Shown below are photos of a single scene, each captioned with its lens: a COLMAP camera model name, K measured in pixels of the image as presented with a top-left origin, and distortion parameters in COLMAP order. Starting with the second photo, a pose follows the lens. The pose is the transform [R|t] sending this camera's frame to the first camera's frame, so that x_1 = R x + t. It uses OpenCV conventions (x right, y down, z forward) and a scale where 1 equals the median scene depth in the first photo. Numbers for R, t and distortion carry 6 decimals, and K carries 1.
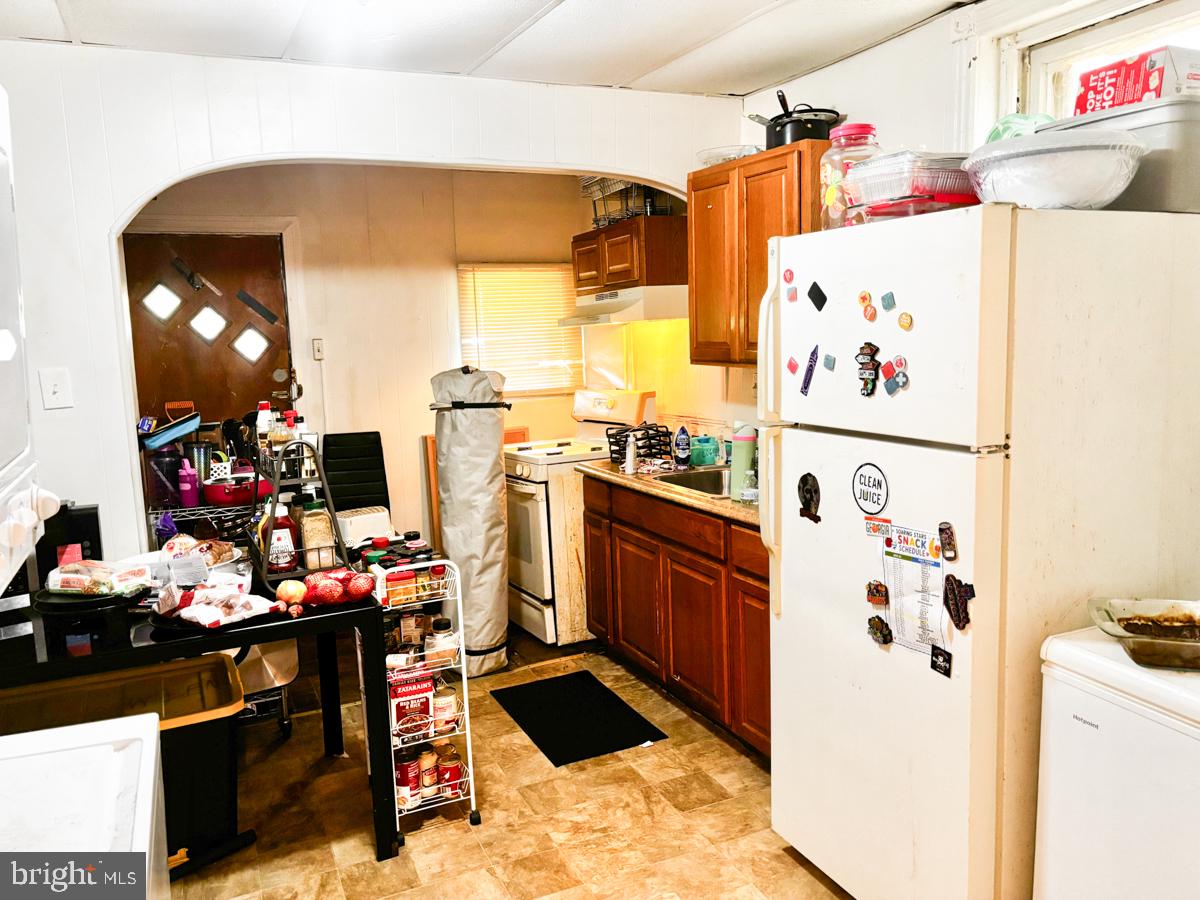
lens RADIAL K [[925.3, 0, 593.3], [0, 925.3, 449.2], [0, 0, 1]] dist [0.031949, -0.002270]
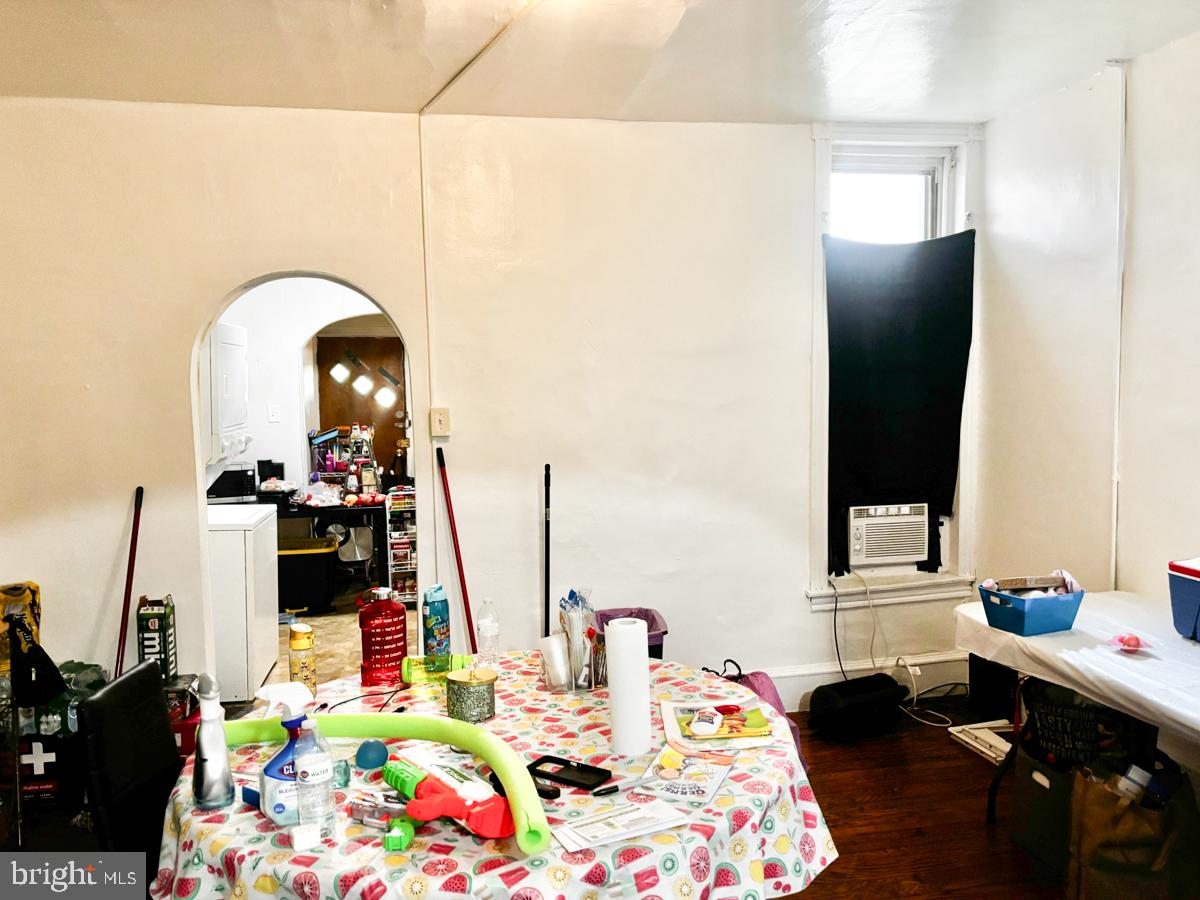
lens RADIAL K [[925.3, 0, 608.5], [0, 925.3, 448.4], [0, 0, 1]] dist [0.031949, -0.002270]
pose [[0.973313, 0.032407, -0.227184, 0.786808], [-0.046549, 0.997279, -0.057171, 0.117296], [0.224713, 0.066220, 0.972172, -1.085598]]
